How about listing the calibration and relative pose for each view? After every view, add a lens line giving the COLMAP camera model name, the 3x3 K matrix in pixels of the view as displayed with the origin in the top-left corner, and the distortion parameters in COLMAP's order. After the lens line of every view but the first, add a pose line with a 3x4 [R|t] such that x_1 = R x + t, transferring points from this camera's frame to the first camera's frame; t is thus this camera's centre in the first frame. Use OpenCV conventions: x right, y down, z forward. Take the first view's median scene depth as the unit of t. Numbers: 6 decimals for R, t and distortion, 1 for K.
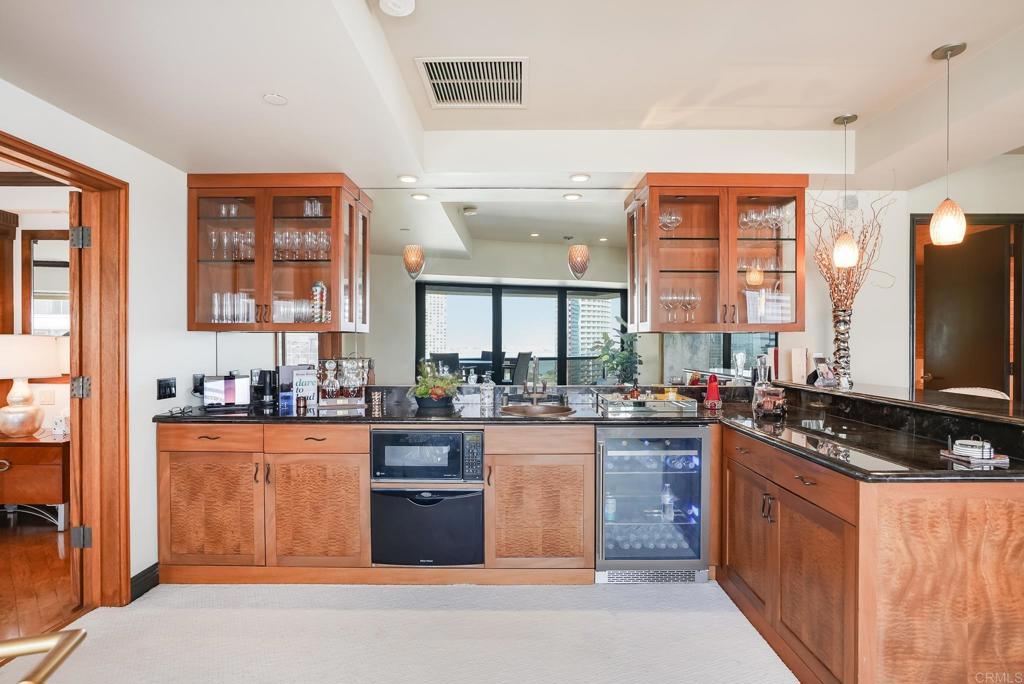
lens RADIAL K [[533.0, 0, 511.7], [0, 533.0, 339.1], [0, 0, 1]] dist [-0.003279, -0.000322]
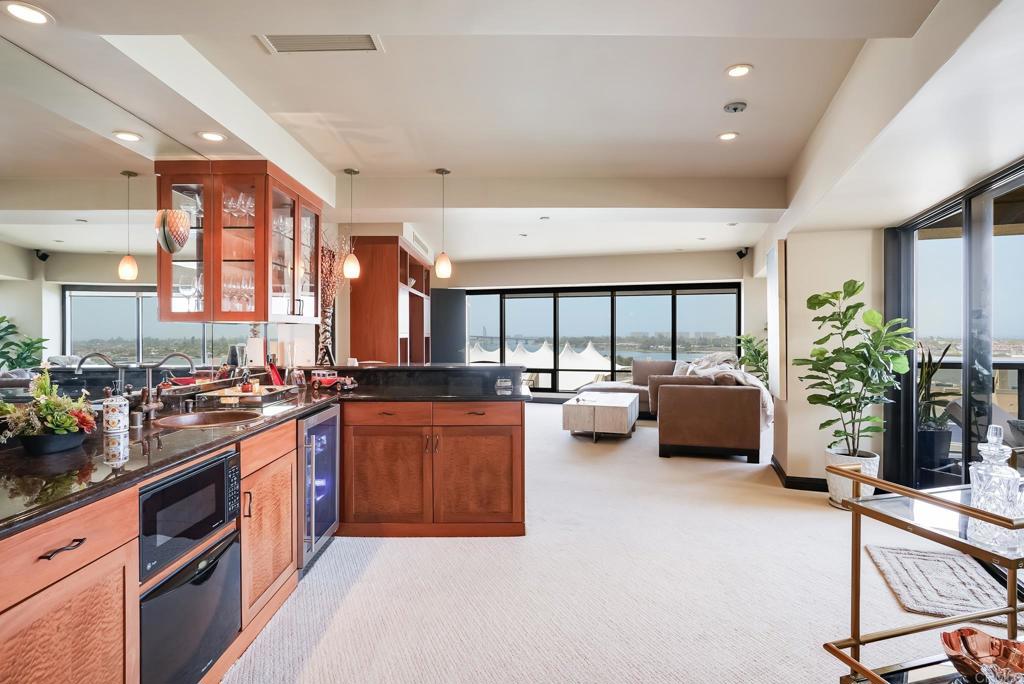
lens RADIAL K [[533.0, 0, 511.0], [0, 533.0, 341.1], [0, 0, 1]] dist [-0.003279, -0.000322]
pose [[0.020206, -0.016972, 0.999652, -0.804057], [0.003944, 0.999849, 0.016895, 0.003469], [-0.999788, 0.003601, 0.020270, 0.602692]]
